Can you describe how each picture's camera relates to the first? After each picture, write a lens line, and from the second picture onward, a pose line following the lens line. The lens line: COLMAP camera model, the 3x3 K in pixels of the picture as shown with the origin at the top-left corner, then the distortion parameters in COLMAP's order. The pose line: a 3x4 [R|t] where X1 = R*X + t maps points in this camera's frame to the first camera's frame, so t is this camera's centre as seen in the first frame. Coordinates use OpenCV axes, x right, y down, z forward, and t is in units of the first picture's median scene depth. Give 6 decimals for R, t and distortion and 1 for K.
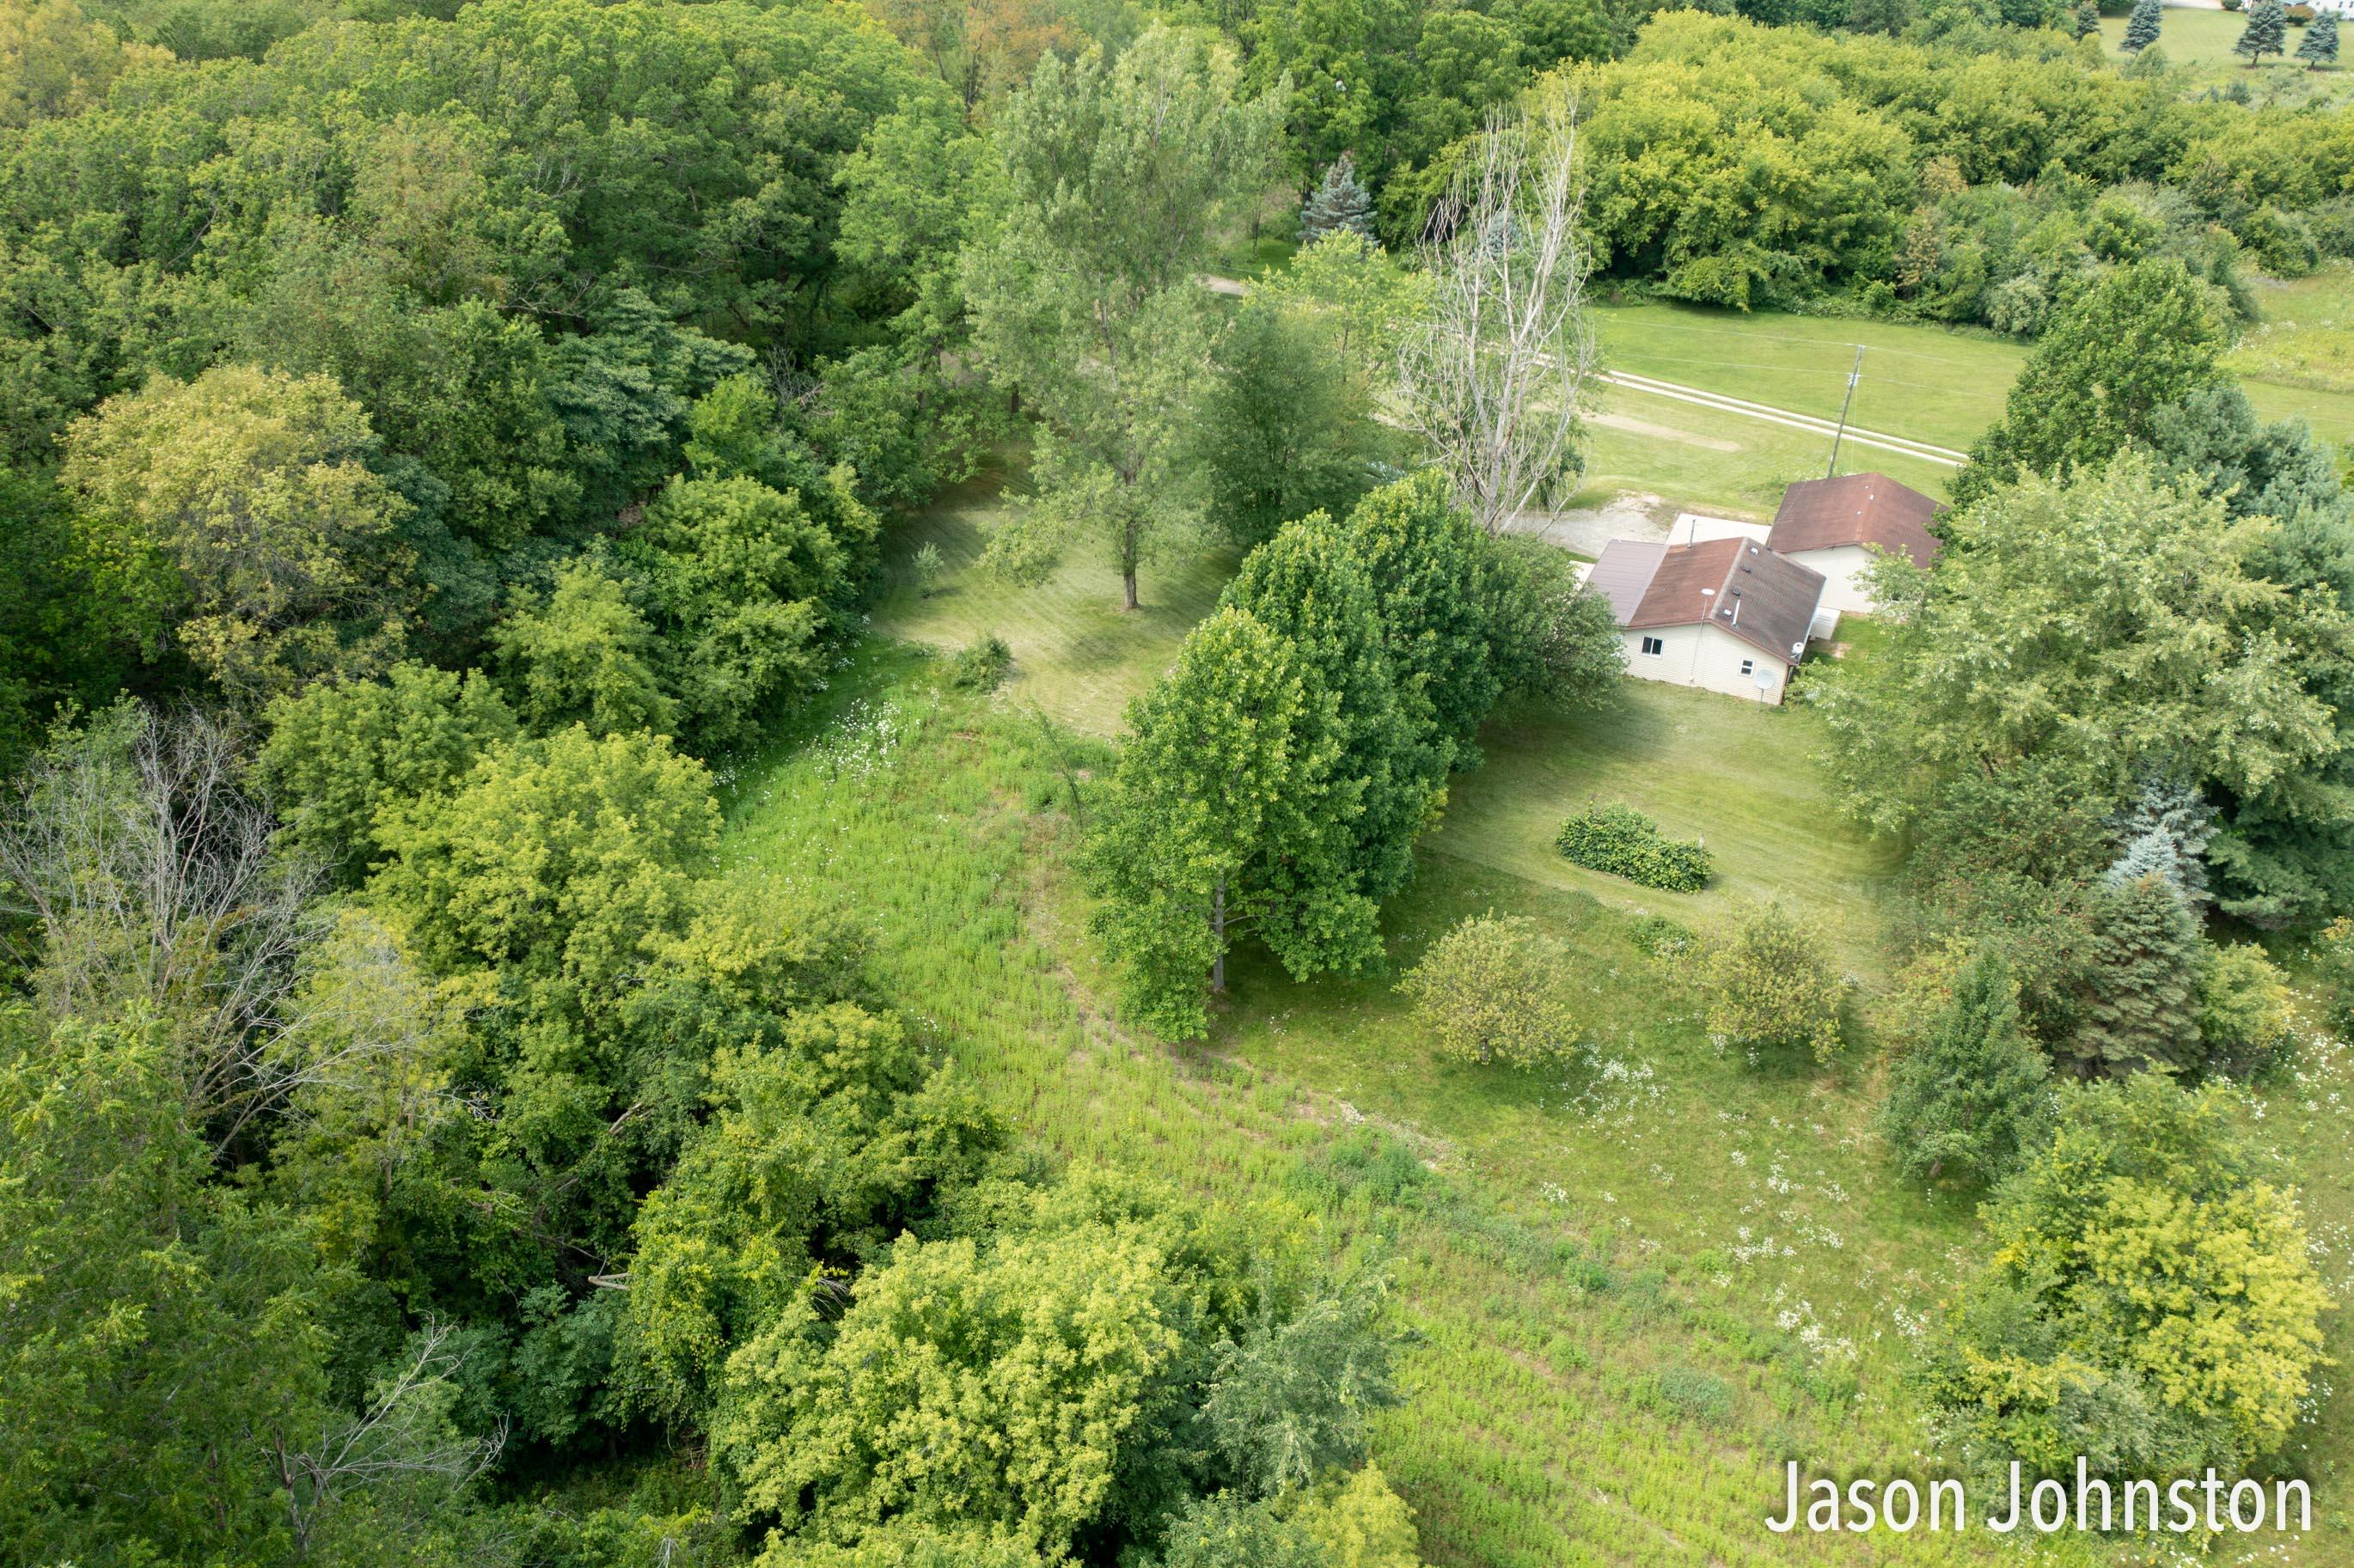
lens RADIAL K [[1857.8, 0, 1179.9], [0, 1857.8, 791.1], [0, 0, 1]] dist [-0.003767, 0.014367]
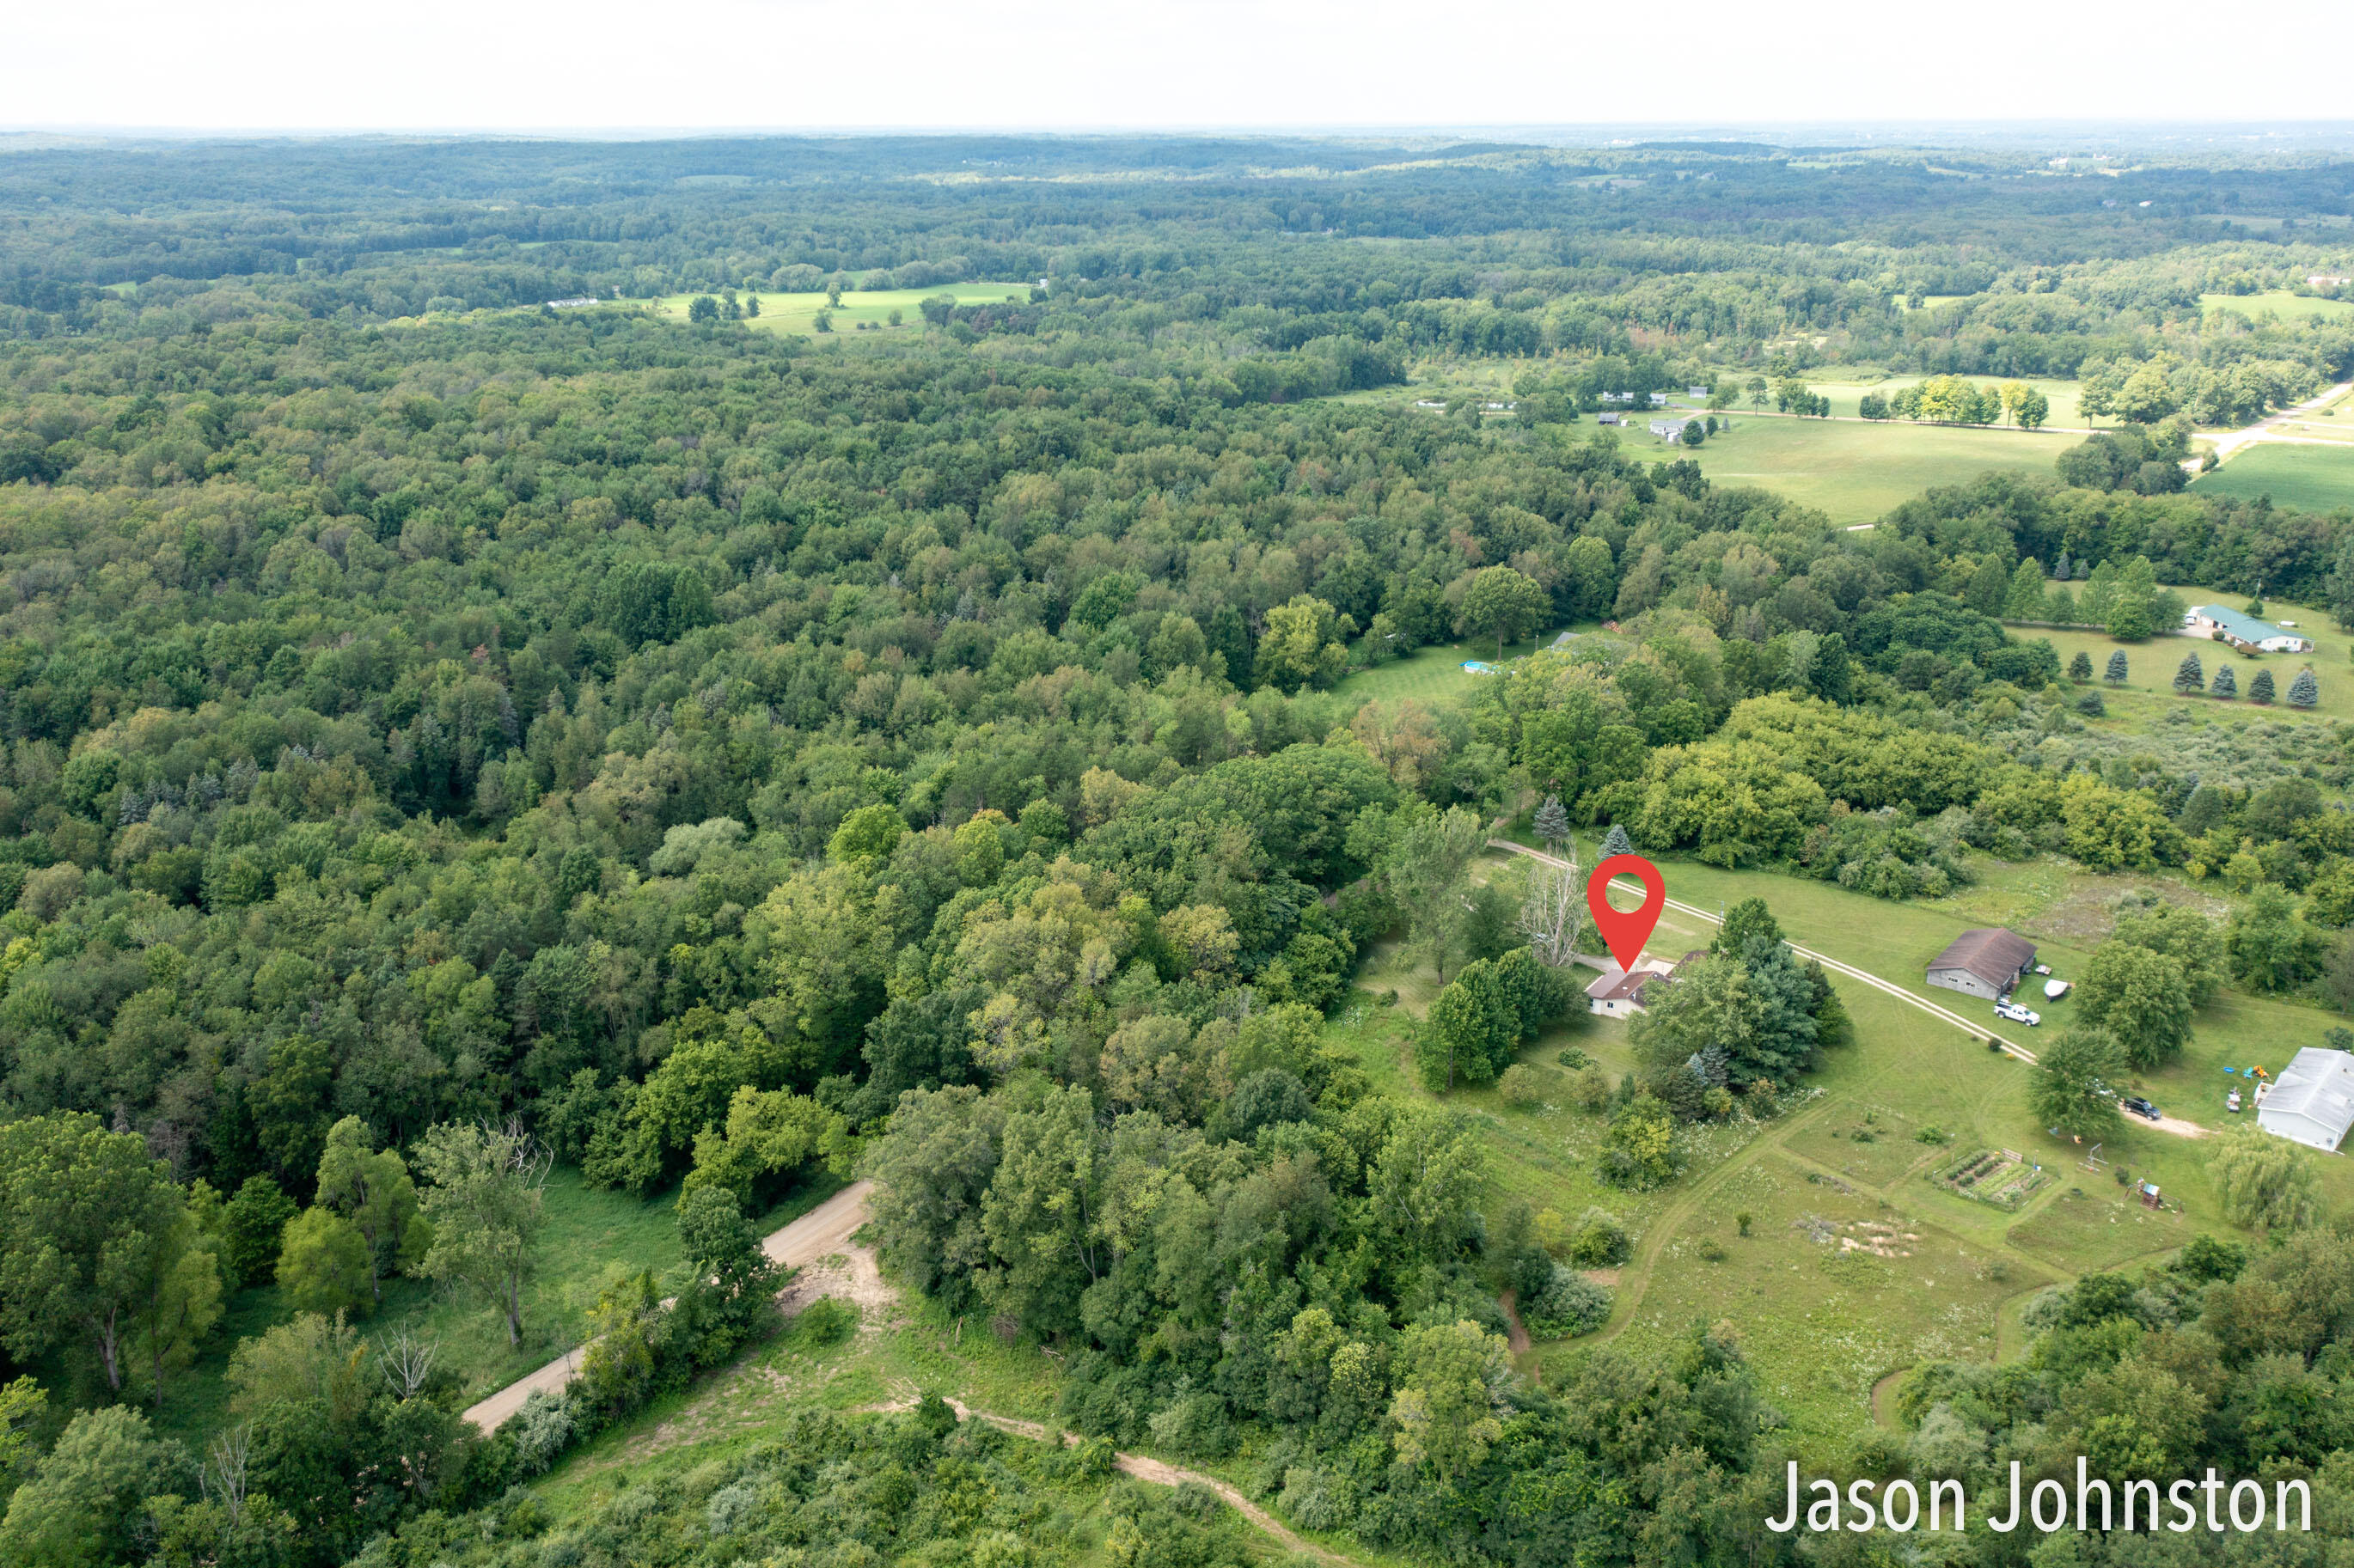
lens RADIAL K [[1857.8, 0, 1176.9], [0, 1857.8, 792.7], [0, 0, 1]] dist [-0.003767, 0.014367]
pose [[0.977737, 0.040045, -0.205979, 0.163285], [-0.080448, 0.978150, -0.191705, 0.208810], [0.193802, 0.204008, 0.959595, -2.001873]]
